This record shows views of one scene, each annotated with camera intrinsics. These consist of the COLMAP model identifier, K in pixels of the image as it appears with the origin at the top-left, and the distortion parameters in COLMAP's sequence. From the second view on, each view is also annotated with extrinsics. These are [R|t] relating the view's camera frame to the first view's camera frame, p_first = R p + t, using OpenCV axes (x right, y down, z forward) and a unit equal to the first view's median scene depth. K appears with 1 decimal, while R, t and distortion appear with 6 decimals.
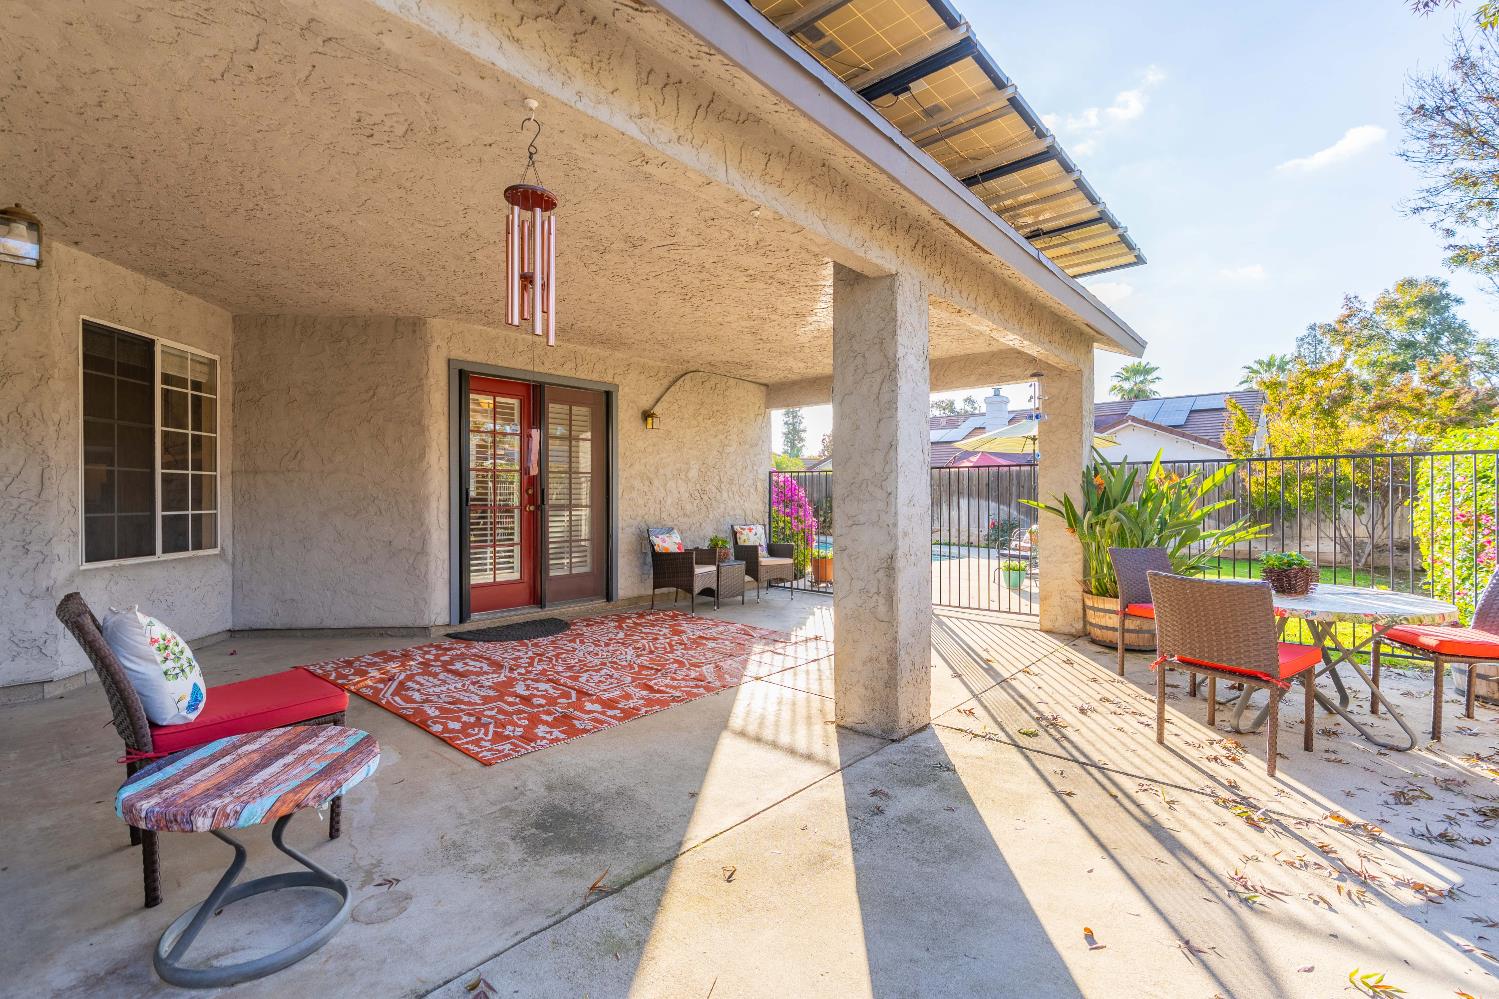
lens RADIAL K [[663.7, 0, 740.1], [0, 663.7, 498.7], [0, 0, 1]] dist [-0.003668, 0.000126]
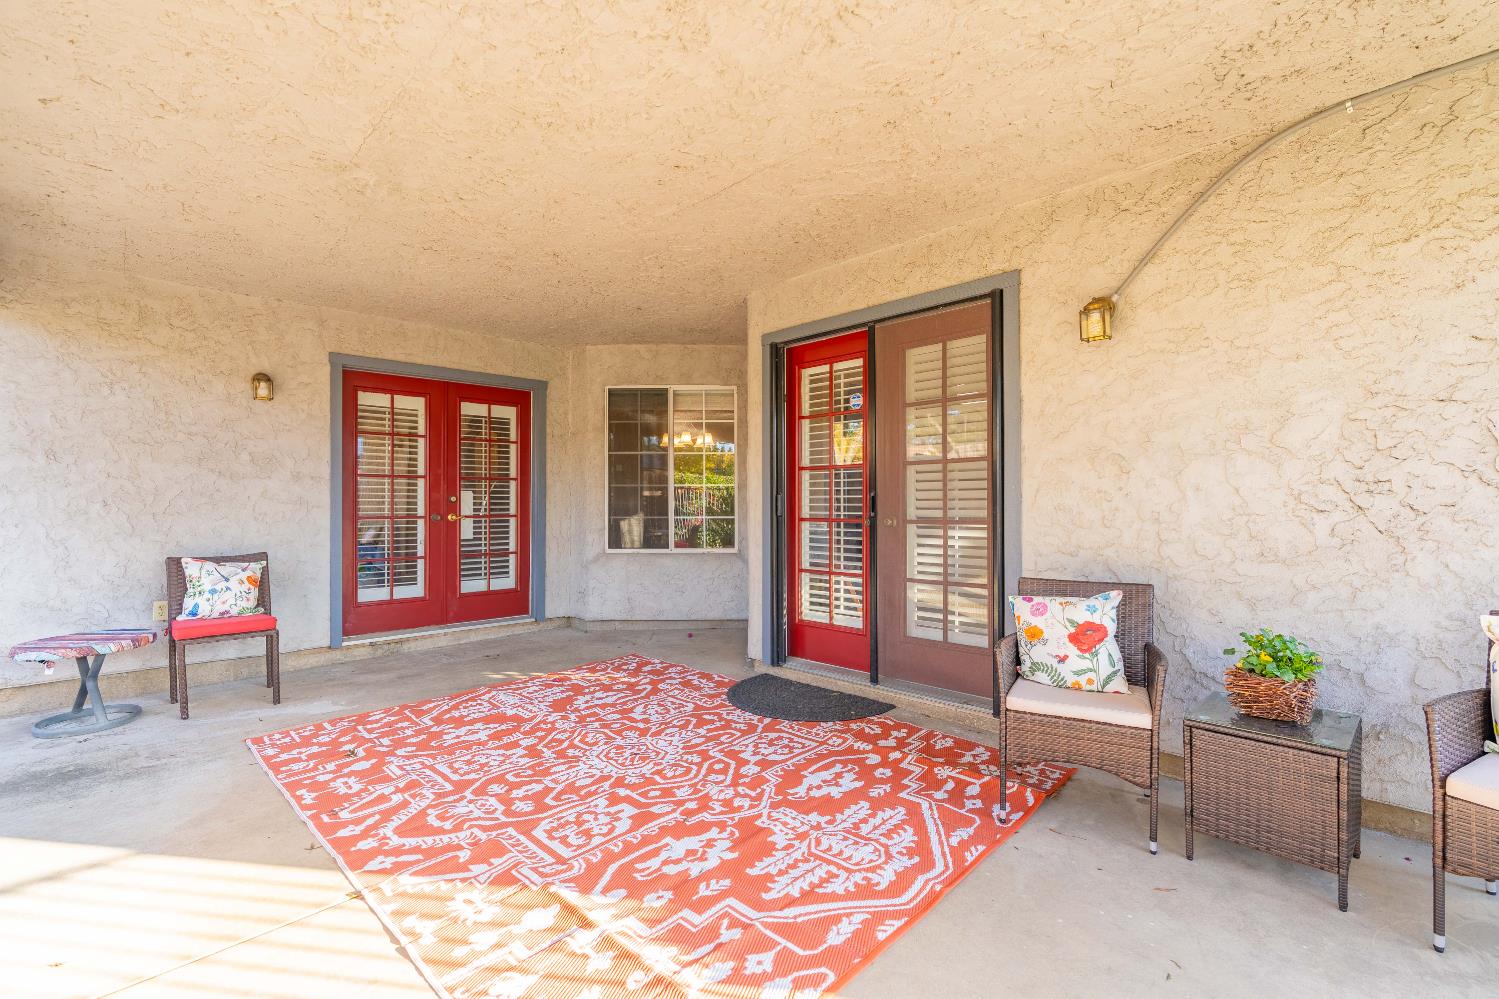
lens RADIAL K [[663.7, 0, 736.3], [0, 663.7, 504.4], [0, 0, 1]] dist [-0.003668, 0.000126]
pose [[-0.070297, 0.000452, -0.997526, 0.364808], [0.001427, 0.999999, 0.000352, -0.003623], [0.997525, -0.001398, -0.070298, 0.995336]]
